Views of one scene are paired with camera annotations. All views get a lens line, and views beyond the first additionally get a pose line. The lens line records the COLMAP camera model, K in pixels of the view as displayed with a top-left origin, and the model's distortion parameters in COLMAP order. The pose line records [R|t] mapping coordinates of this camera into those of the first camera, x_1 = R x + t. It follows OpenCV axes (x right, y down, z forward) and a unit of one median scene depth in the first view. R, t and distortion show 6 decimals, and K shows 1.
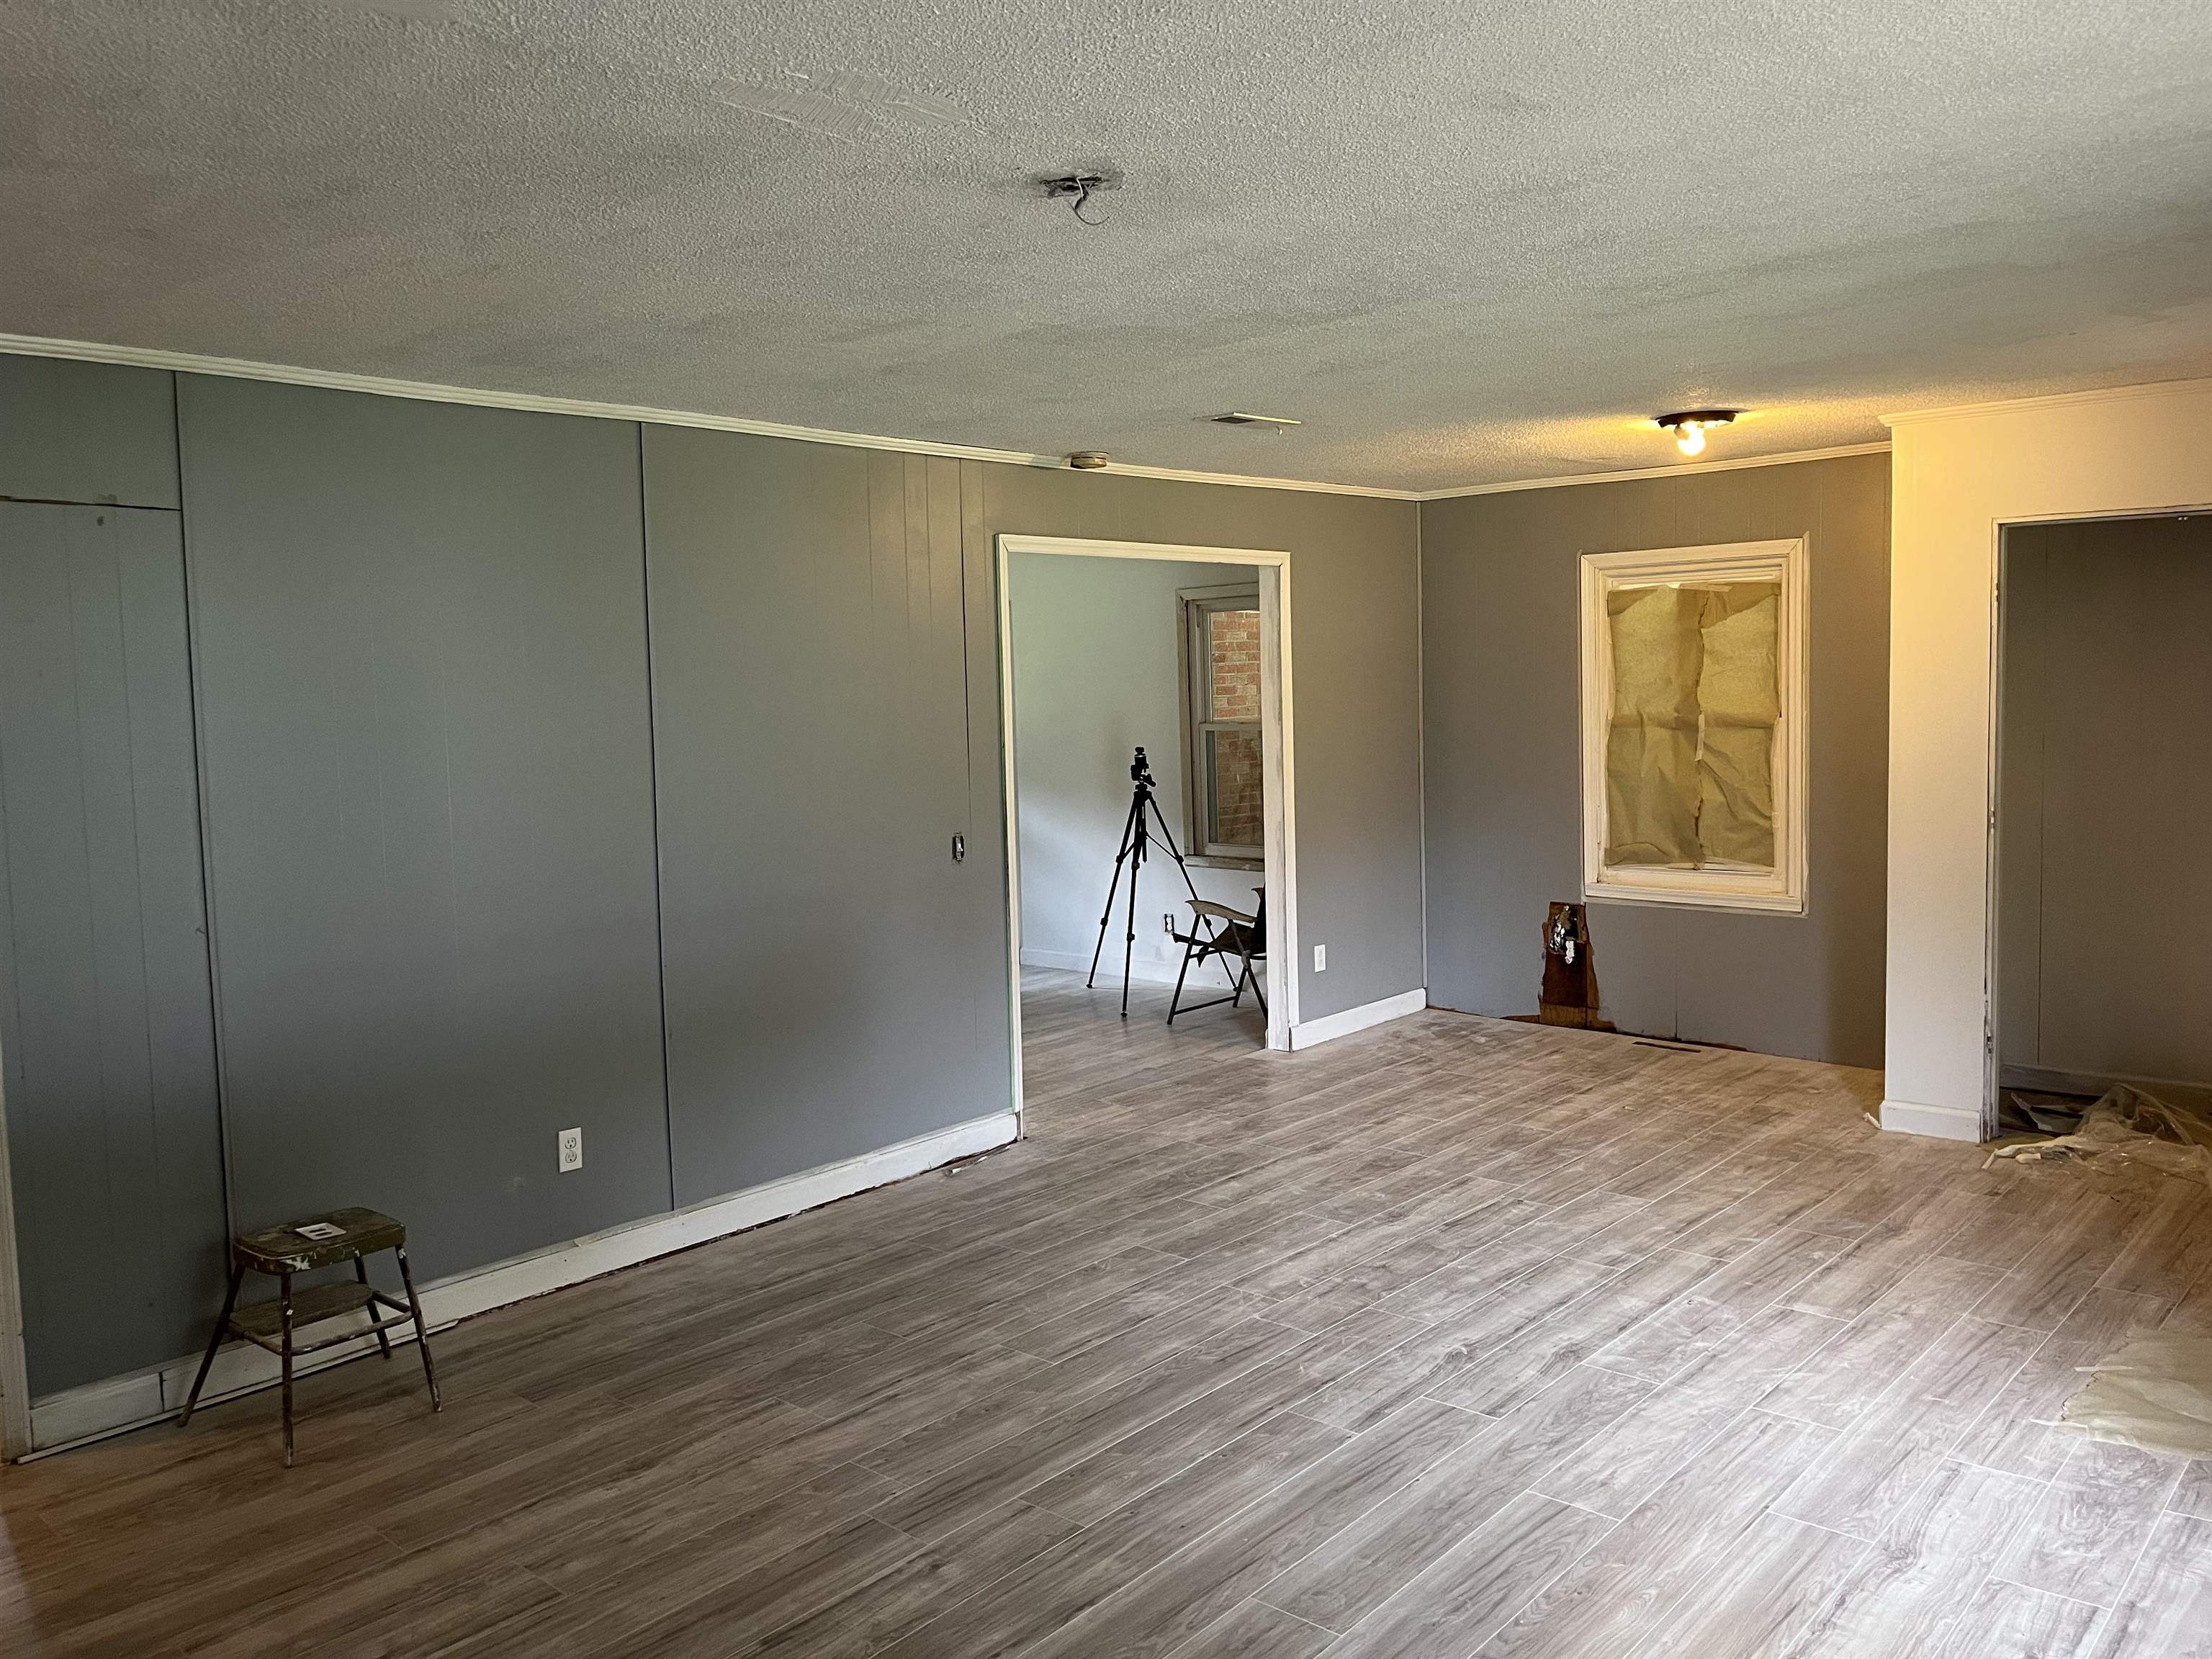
lens RADIAL K [[1673.3, 0, 1103.3], [0, 1673.3, 844.5], [0, 0, 1]] dist [0.066703, -0.090319]
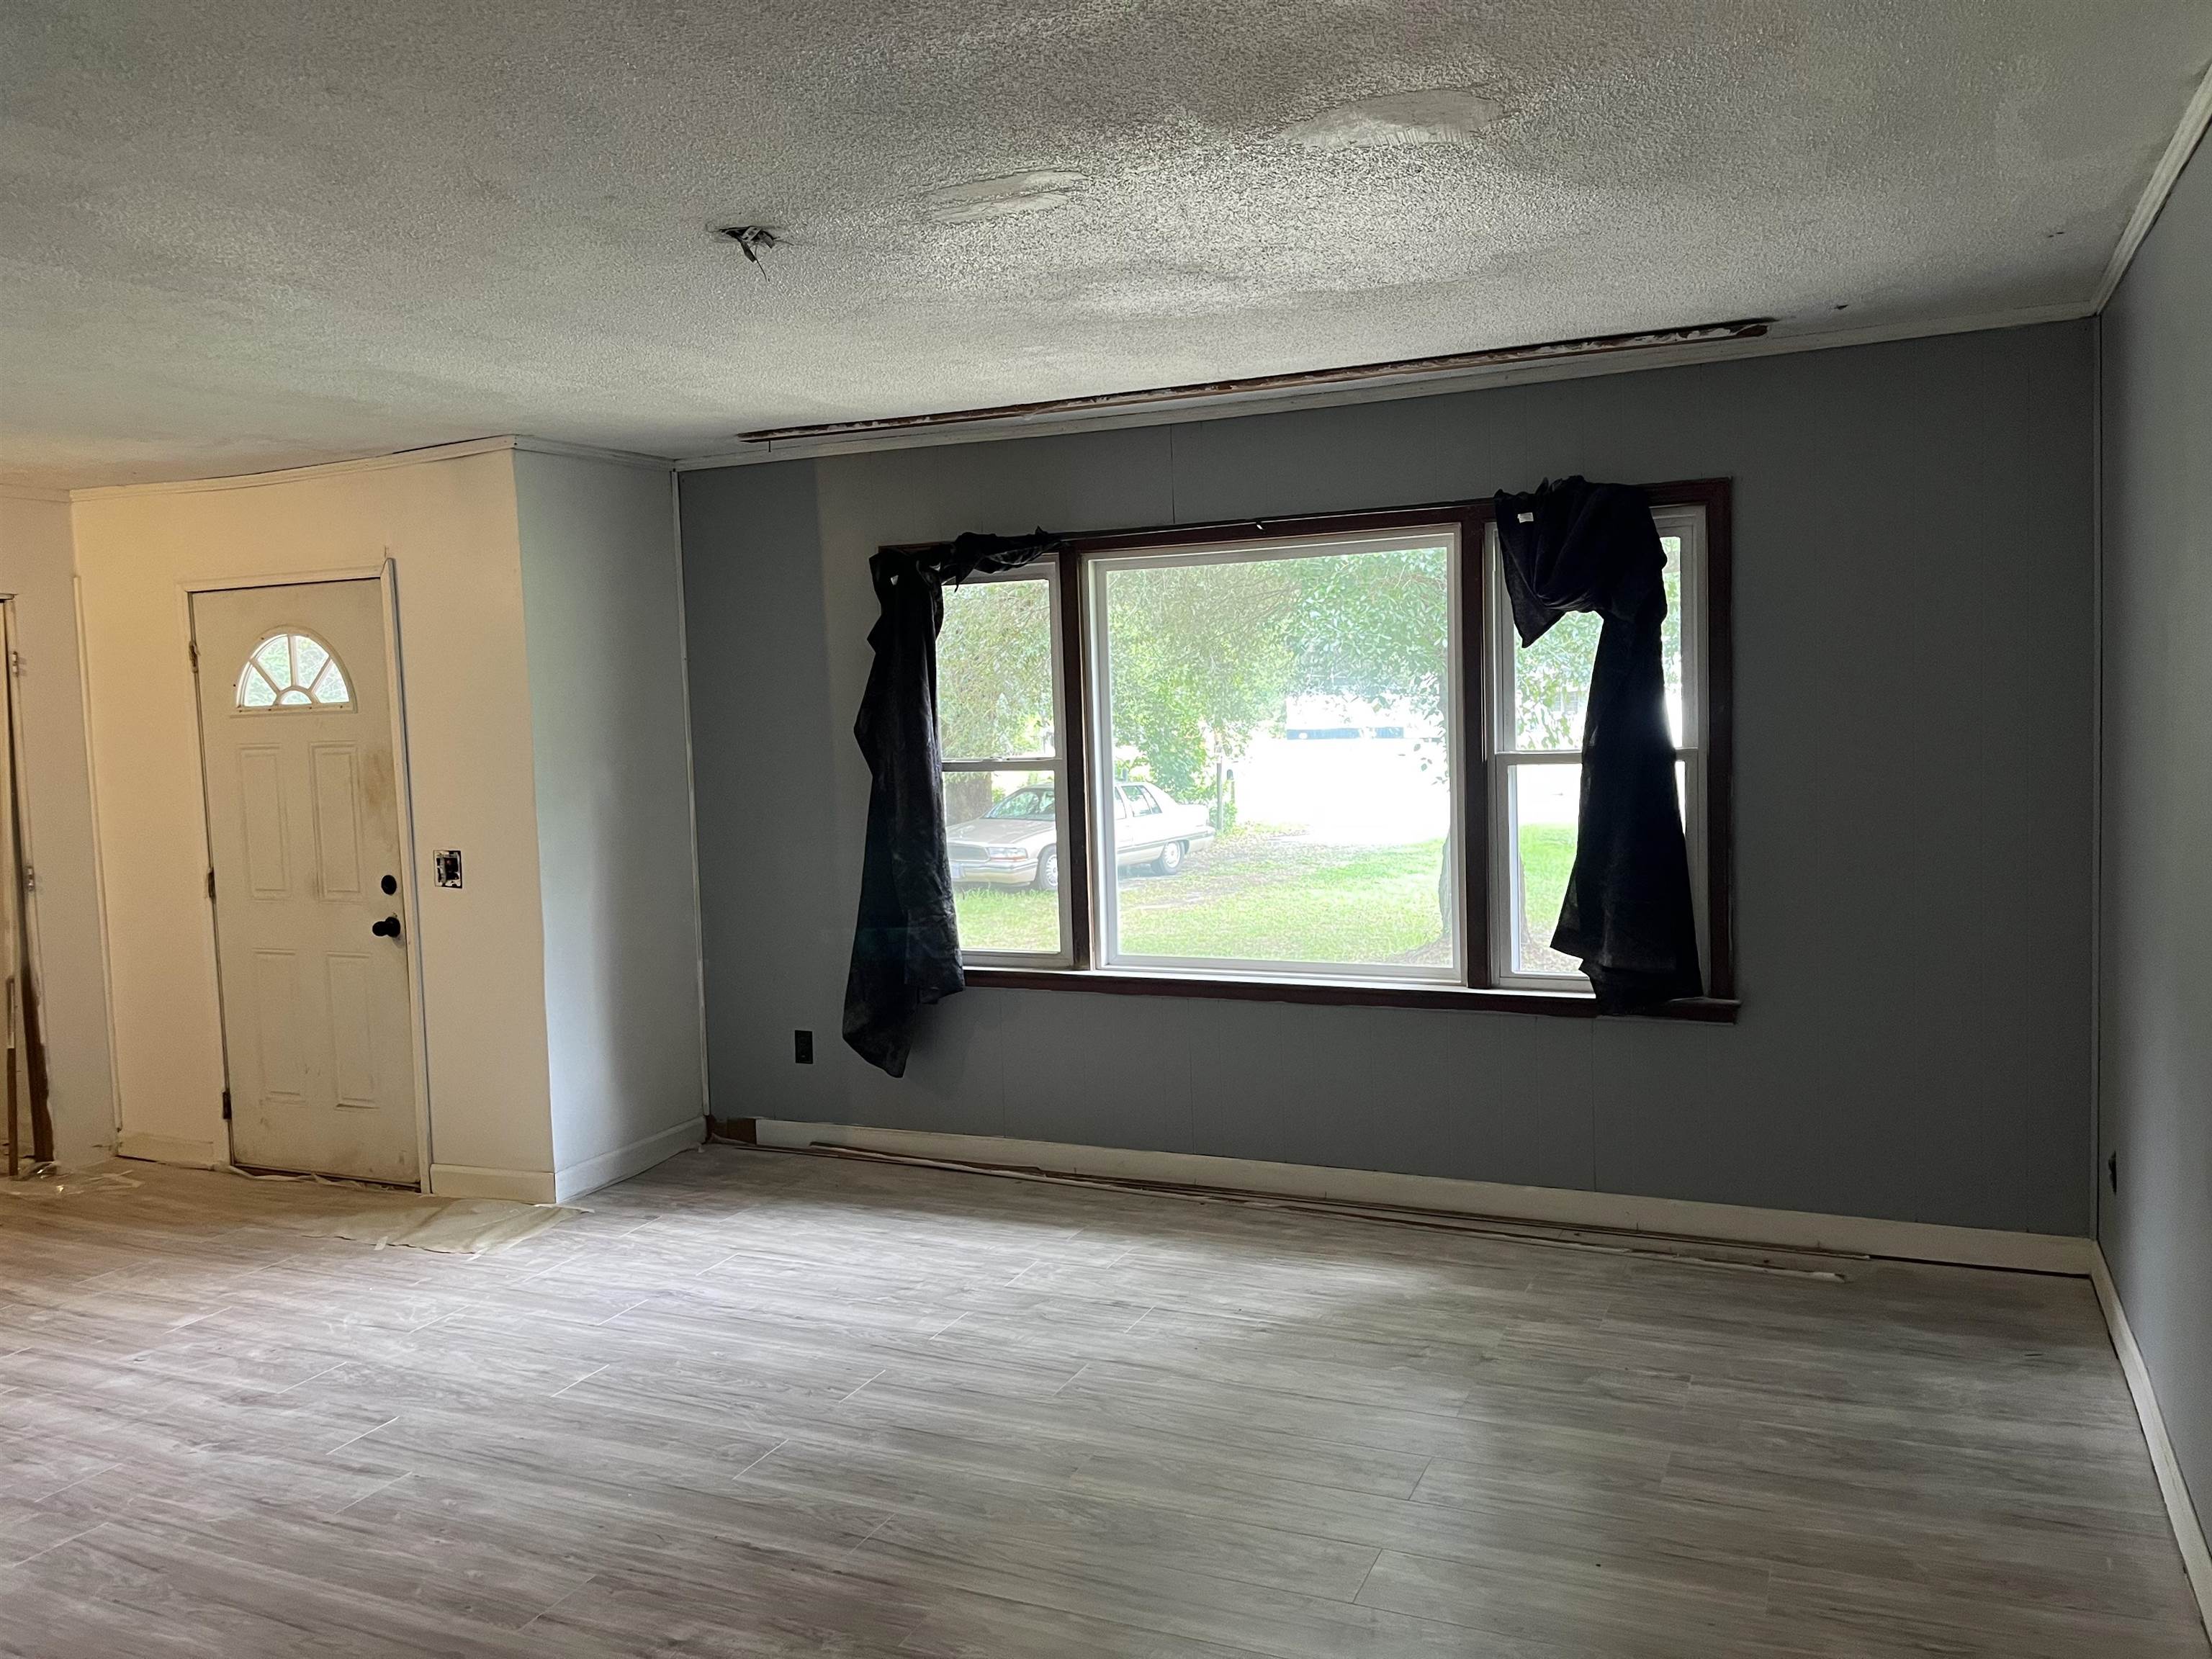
lens RADIAL K [[1673.3, 0, 1103.3], [0, 1673.3, 844.5], [0, 0, 1]] dist [0.066703, -0.090319]
pose [[-0.289757, -0.040925, 0.956225, -0.809919], [0.132179, 0.987801, 0.082330, -0.032725], [-0.947929, 0.150248, -0.280813, 0.771381]]
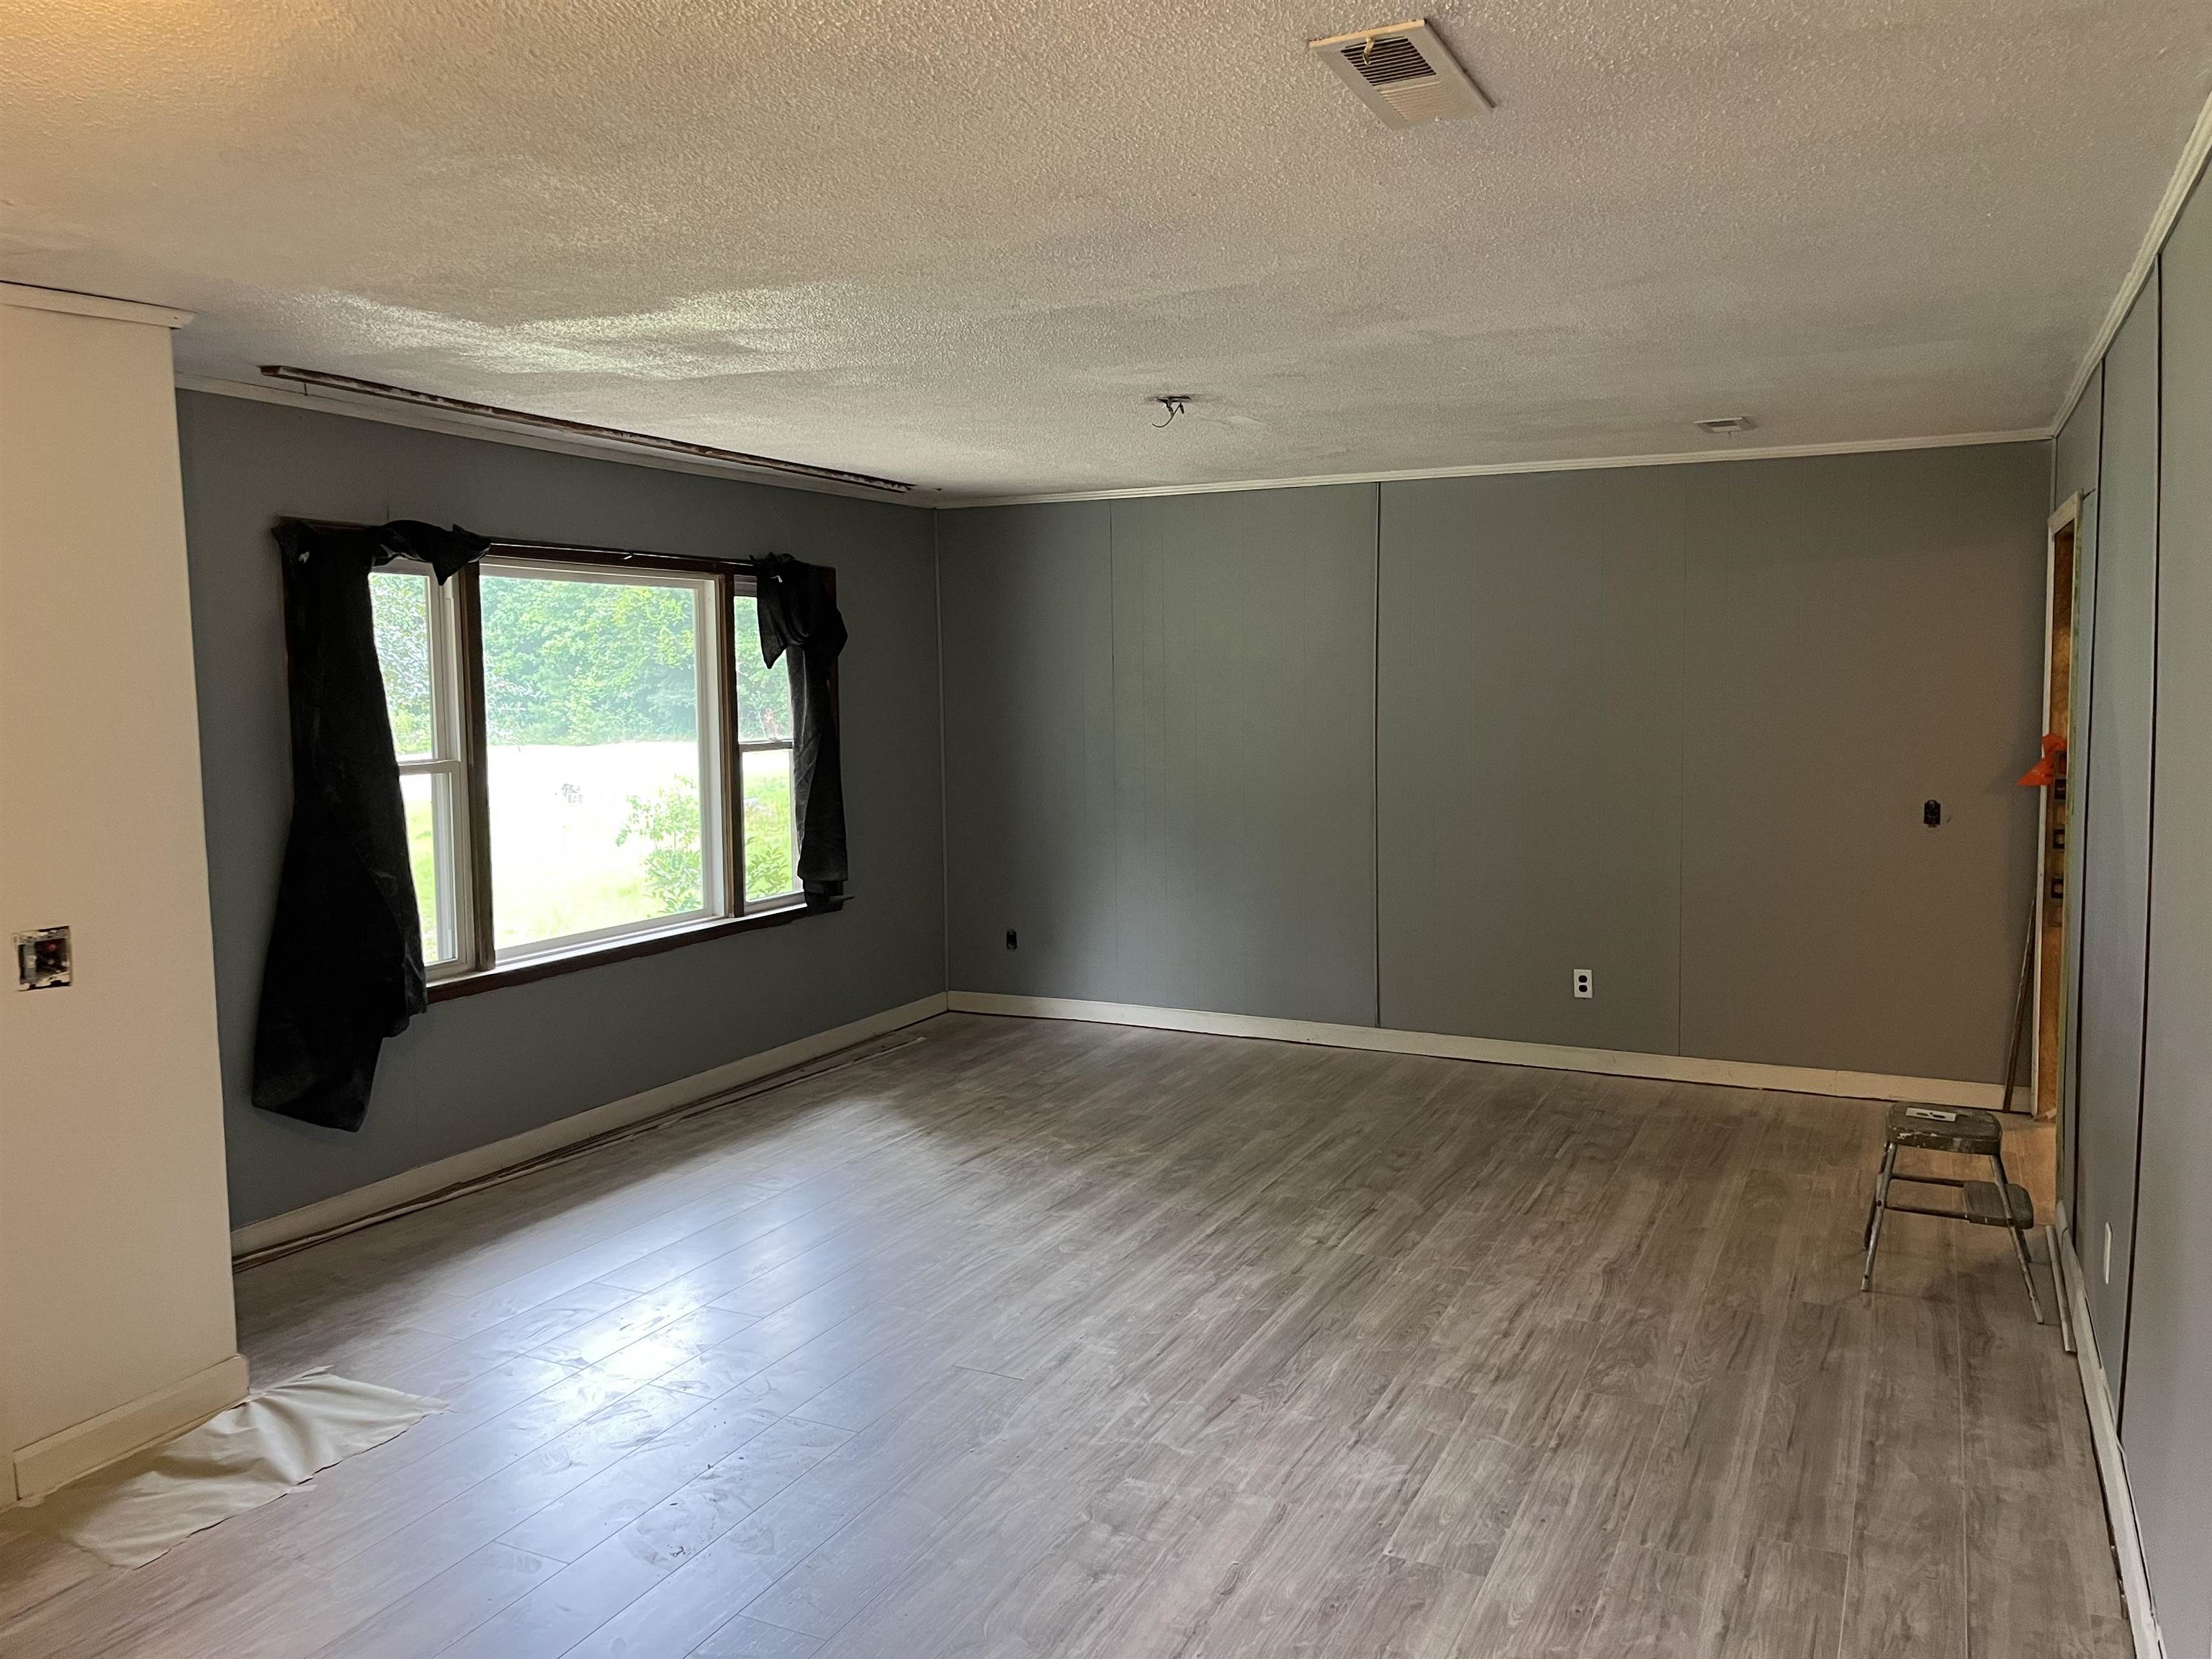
lens RADIAL K [[1673.3, 0, 1103.3], [0, 1673.3, 844.5], [0, 0, 1]] dist [0.066703, -0.090319]
pose [[-0.963448, 0.067342, -0.259294, 0.373856], [0.014269, 0.979416, 0.201346, -0.195513], [0.267516, 0.190287, -0.944577, 1.857404]]
